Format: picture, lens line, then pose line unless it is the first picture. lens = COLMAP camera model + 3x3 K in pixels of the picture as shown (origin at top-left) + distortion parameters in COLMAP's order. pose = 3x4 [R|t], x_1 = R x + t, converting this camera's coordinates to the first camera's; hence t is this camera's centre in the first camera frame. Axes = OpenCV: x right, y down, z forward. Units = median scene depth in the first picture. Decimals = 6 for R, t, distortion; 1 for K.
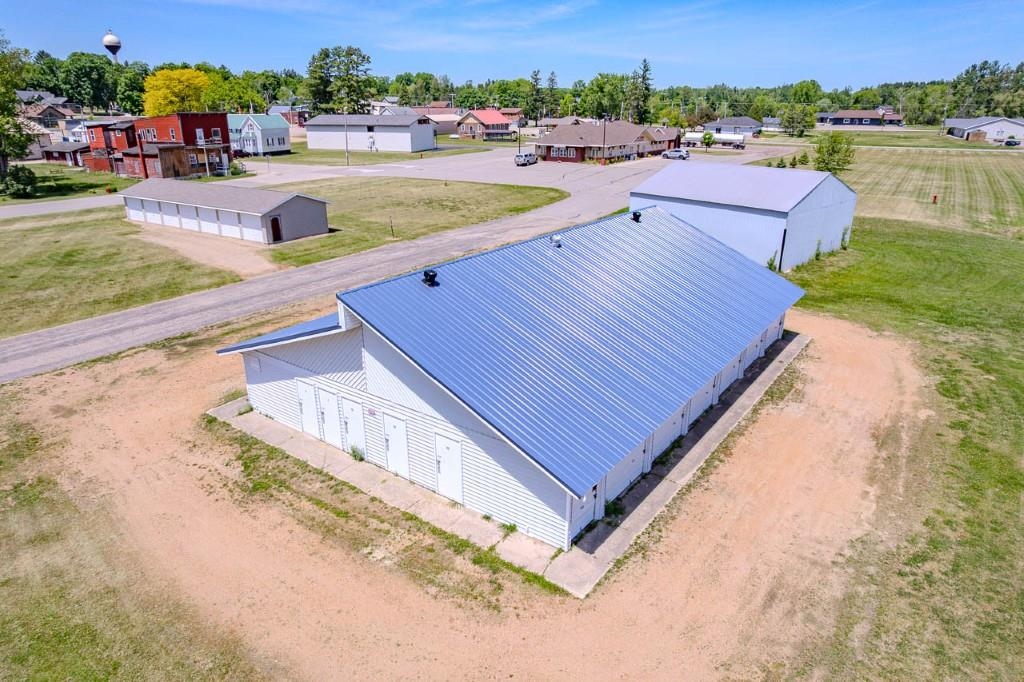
lens RADIAL K [[655.5, 0, 510.8], [0, 655.5, 344.3], [0, 0, 1]] dist [-0.070092, 0.065497]
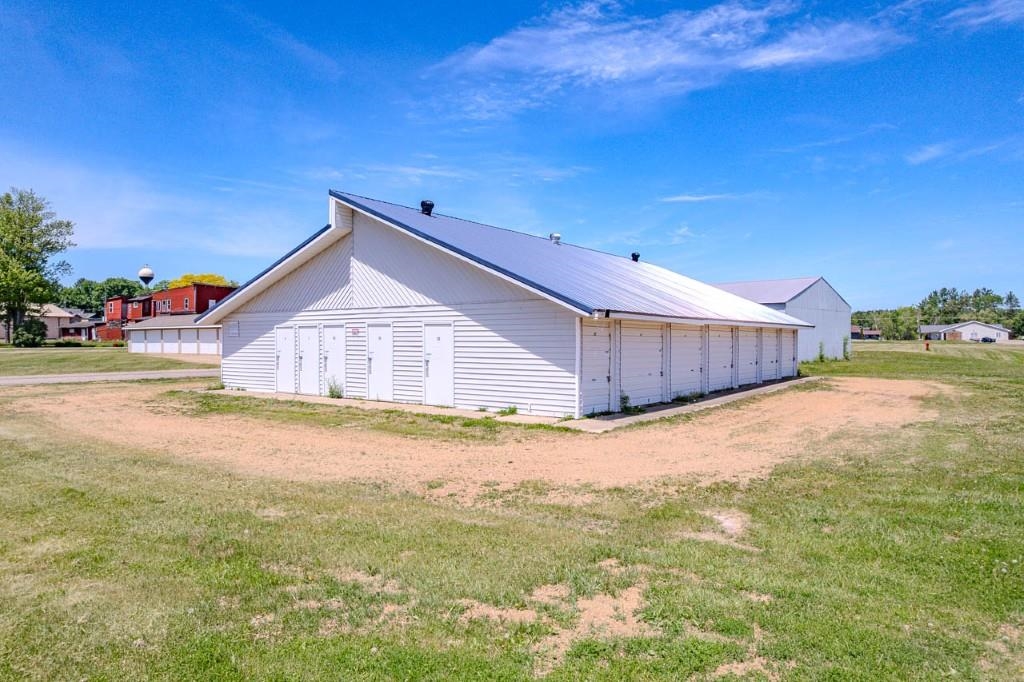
lens RADIAL K [[655.5, 0, 509.7], [0, 655.5, 340.4], [0, 0, 1]] dist [-0.070092, 0.065497]
pose [[1.000000, 0.000407, -0.000057, -0.000068], [-0.000401, 0.936753, -0.349991, 0.119175], [-0.000089, 0.349991, 0.936753, 0.044556]]
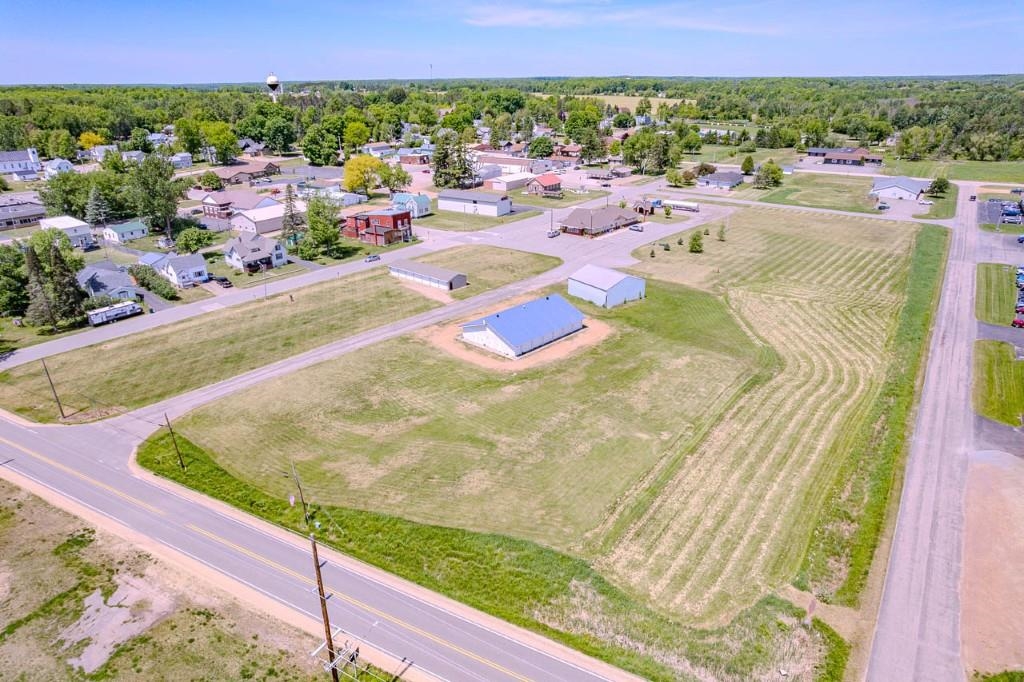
lens RADIAL K [[655.5, 0, 512.4], [0, 655.5, 349.4], [0, 0, 1]] dist [-0.070092, 0.065497]
pose [[0.992087, 0.042550, -0.118122, 0.208052], [-0.037684, 0.998359, 0.043130, -0.015864], [0.119763, -0.038337, 0.992062, -1.408531]]
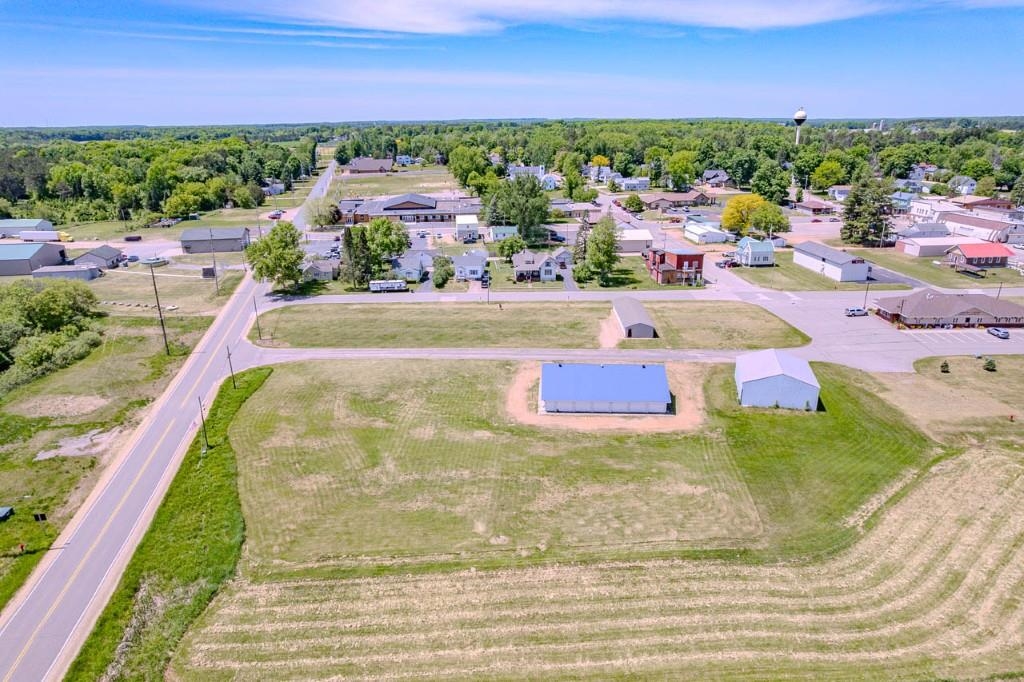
lens RADIAL K [[655.5, 0, 509.7], [0, 655.5, 348.3], [0, 0, 1]] dist [-0.070092, 0.065497]
pose [[0.540111, 0.276653, -0.794823, 1.133866], [-0.285284, 0.948695, 0.136350, -0.245635], [0.791766, 0.153106, 0.591325, -0.746794]]
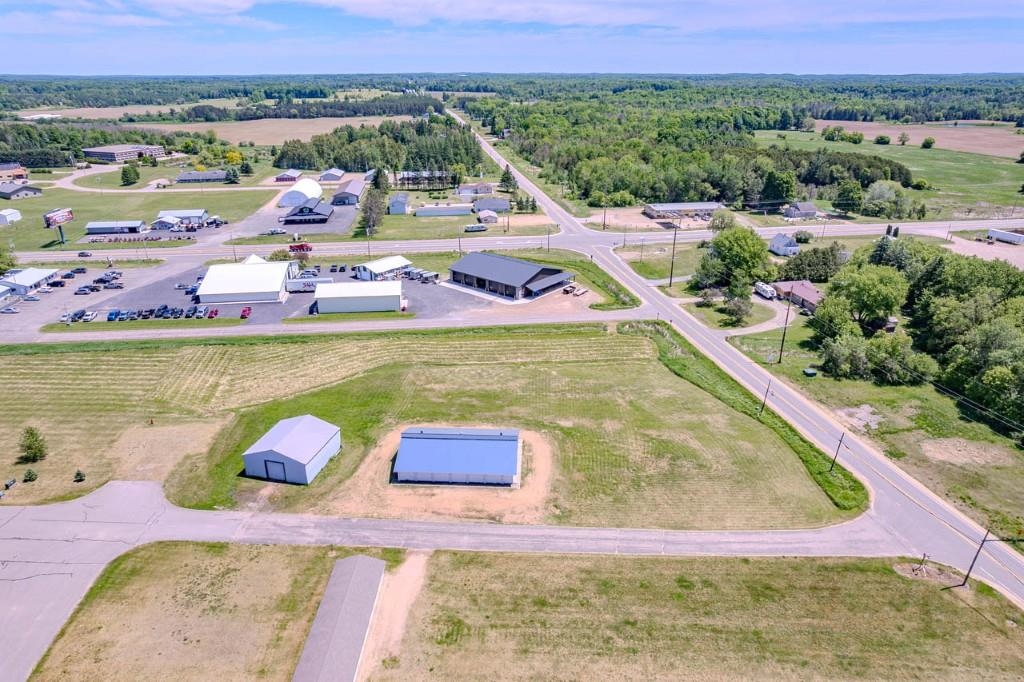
lens RADIAL K [[655.5, 0, 512.1], [0, 655.5, 335.5], [0, 0, 1]] dist [-0.070092, 0.065497]
pose [[-0.550628, -0.313530, 0.773633, -1.227778], [0.293727, 0.794740, 0.531143, -1.075913], [-0.781366, 0.519699, -0.345514, 0.693706]]
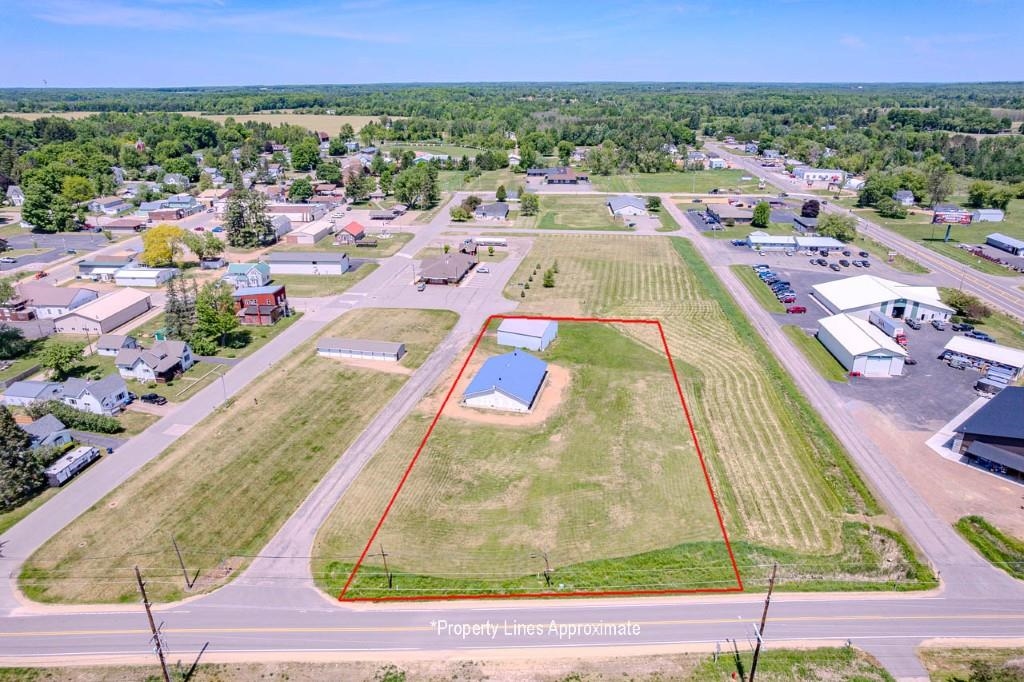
lens RADIAL K [[655.5, 0, 513.4], [0, 655.5, 348.0], [0, 0, 1]] dist [-0.070092, 0.065497]
pose [[0.923352, -0.148708, 0.353986, -0.685929], [0.137094, 0.988869, 0.057818, -0.230287], [-0.358644, -0.004857, 0.933462, -1.584226]]
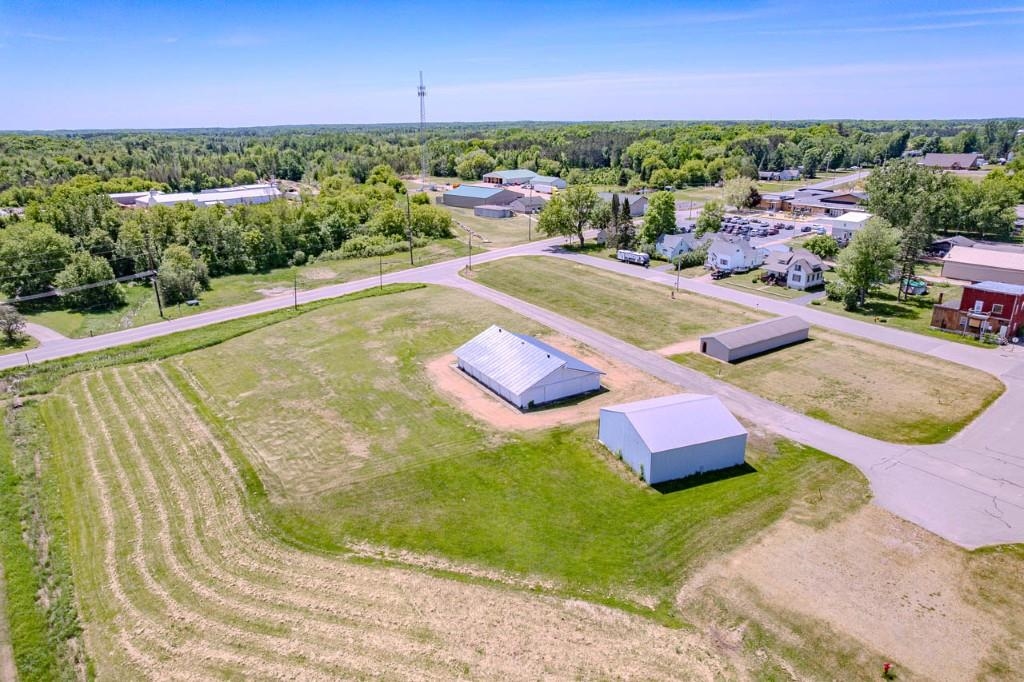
lens RADIAL K [[655.5, 0, 506.7], [0, 655.5, 345.0], [0, 0, 1]] dist [-0.070092, 0.065497]
pose [[-0.400089, 0.303560, -0.864743, 1.253480], [-0.308875, 0.843688, 0.439075, -0.656643], [0.862858, 0.442767, -0.243788, 0.671242]]
